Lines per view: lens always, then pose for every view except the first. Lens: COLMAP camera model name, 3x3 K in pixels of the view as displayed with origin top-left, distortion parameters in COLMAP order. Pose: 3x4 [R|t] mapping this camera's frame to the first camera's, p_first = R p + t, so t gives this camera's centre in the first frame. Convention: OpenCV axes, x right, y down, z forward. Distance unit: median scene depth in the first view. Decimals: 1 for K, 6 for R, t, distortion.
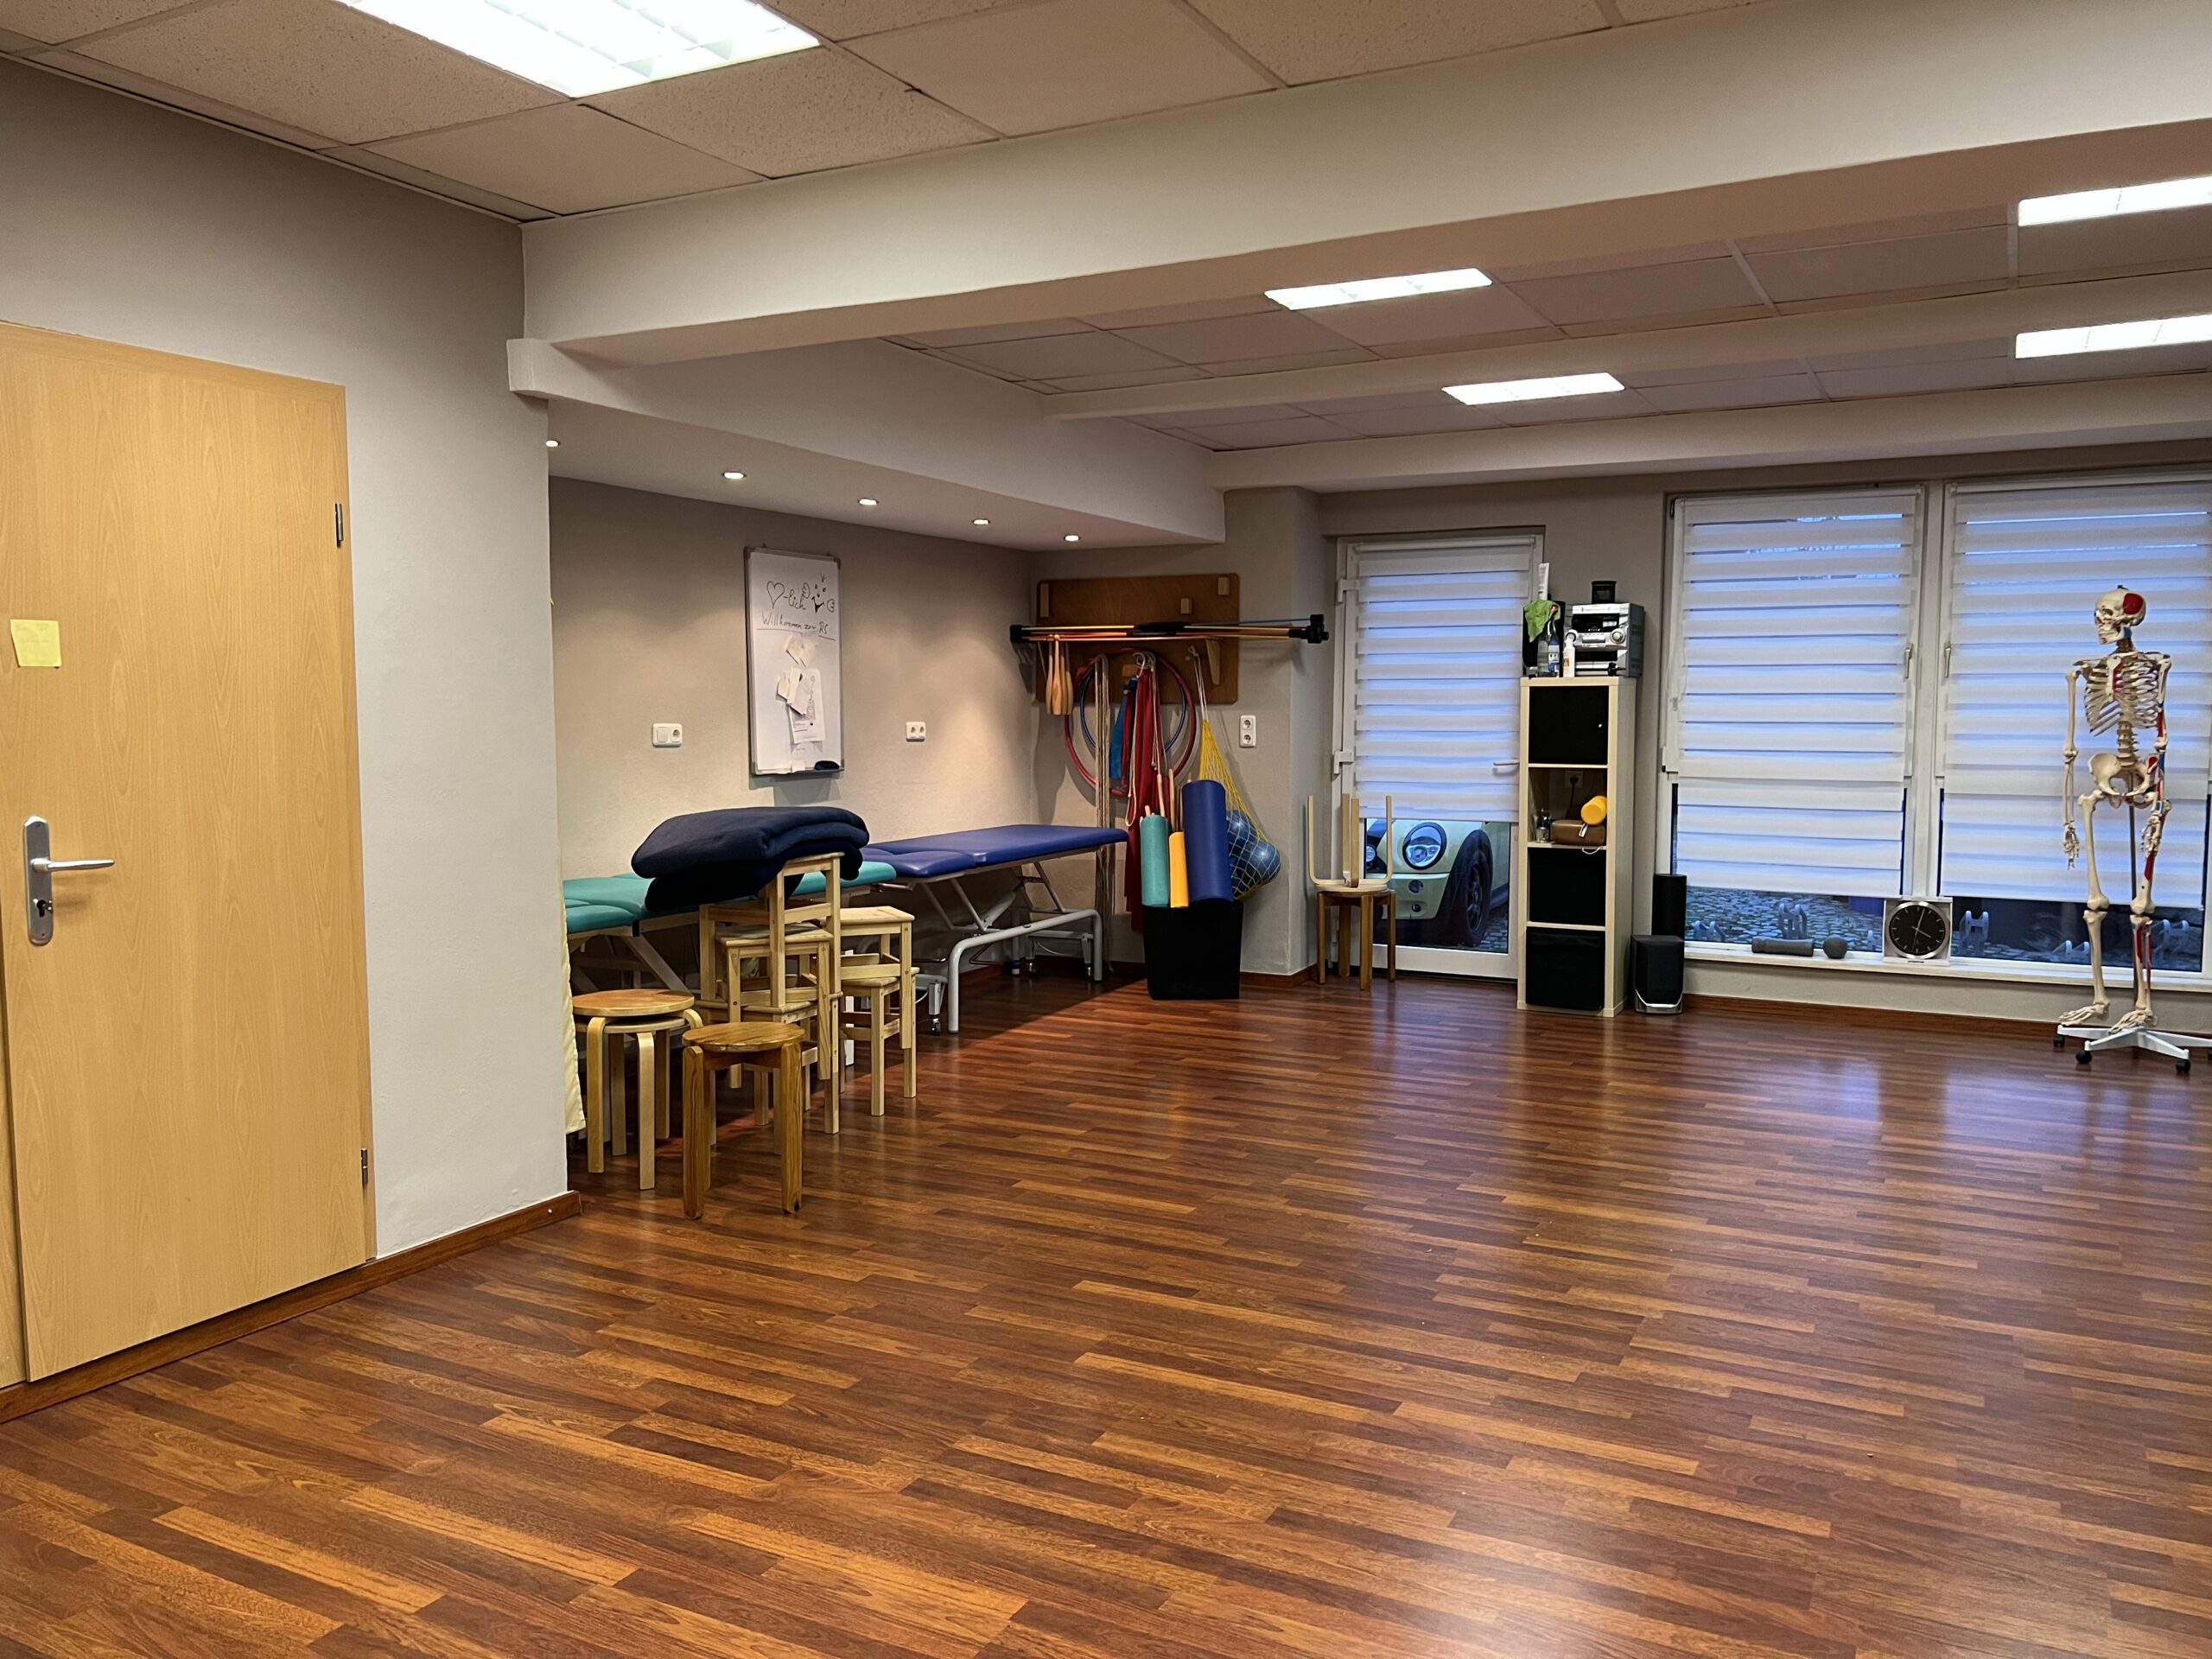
lens RADIAL K [[1662.6, 0, 1103.0], [0, 1662.6, 839.2], [0, 0, 1]] dist [0.066285, -0.093260]
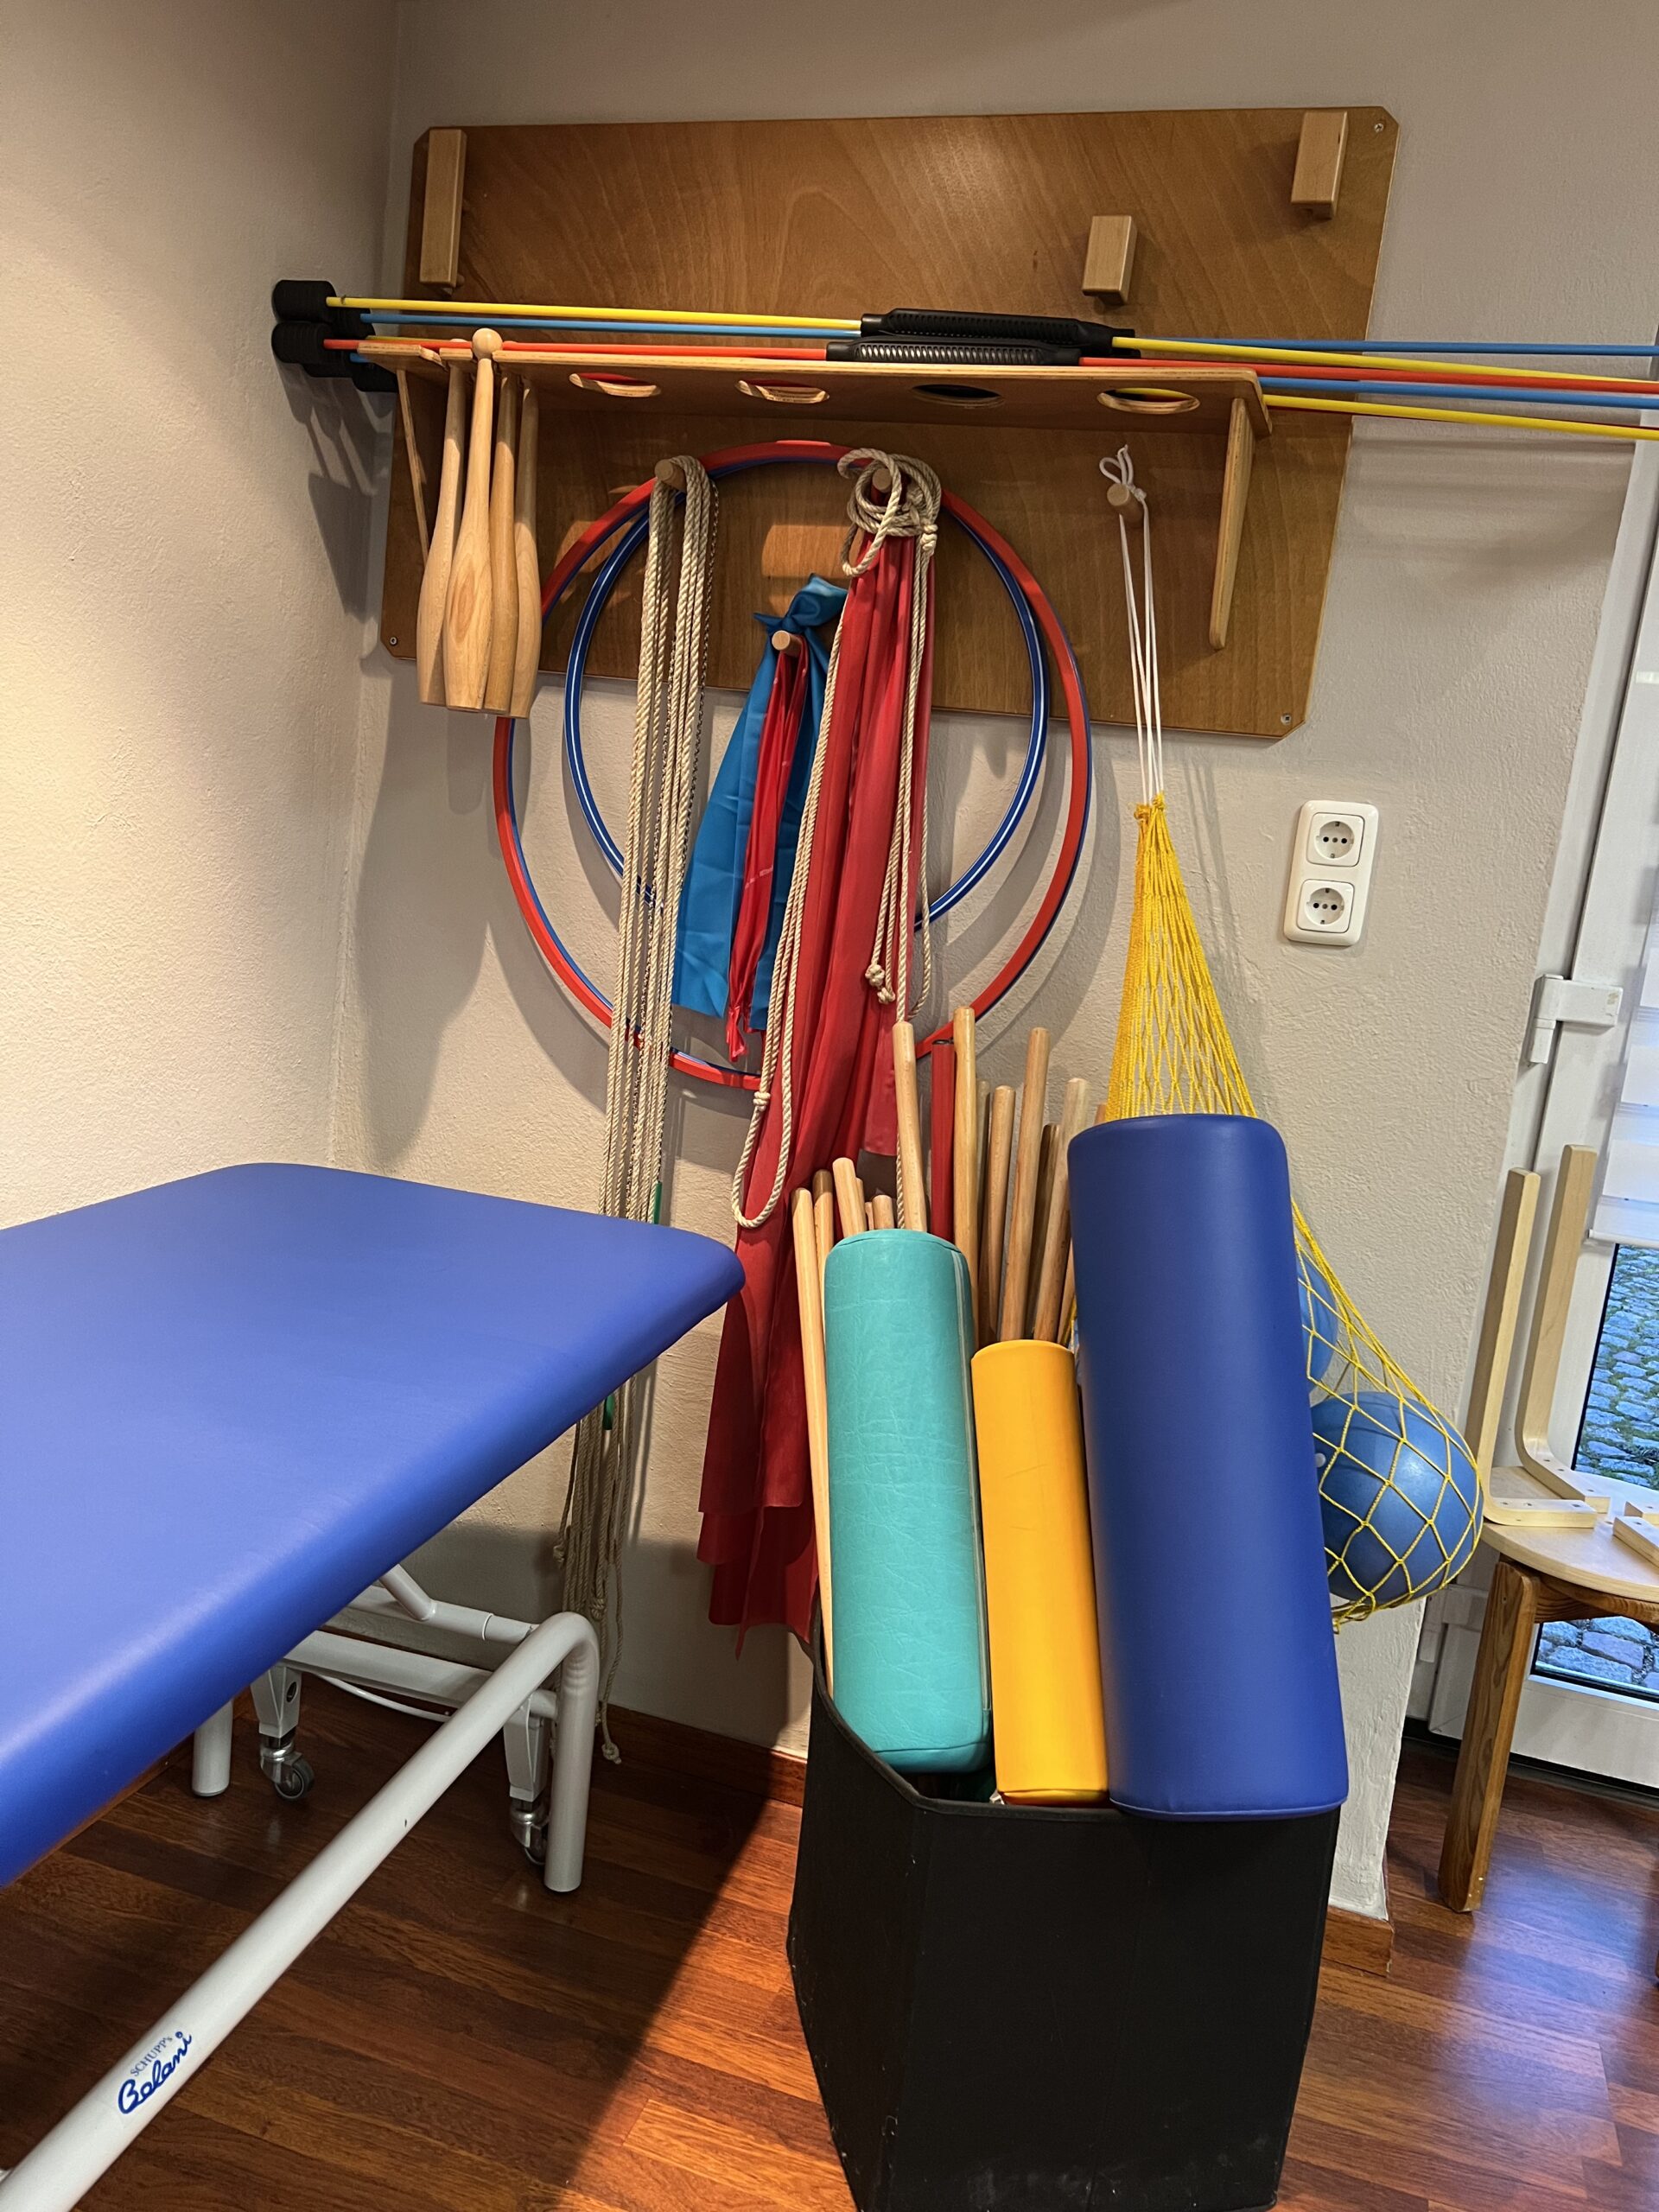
lens RADIAL K [[1662.6, 0, 823.7], [0, 1662.6, 1116.1], [0, 0, 1]] dist [0.066285, -0.093260]
pose [[0.978305, 0.070715, 0.194730, -0.020111], [-0.091459, 0.990808, 0.099675, -0.046996], [-0.185891, -0.115322, 0.975779, 0.762344]]
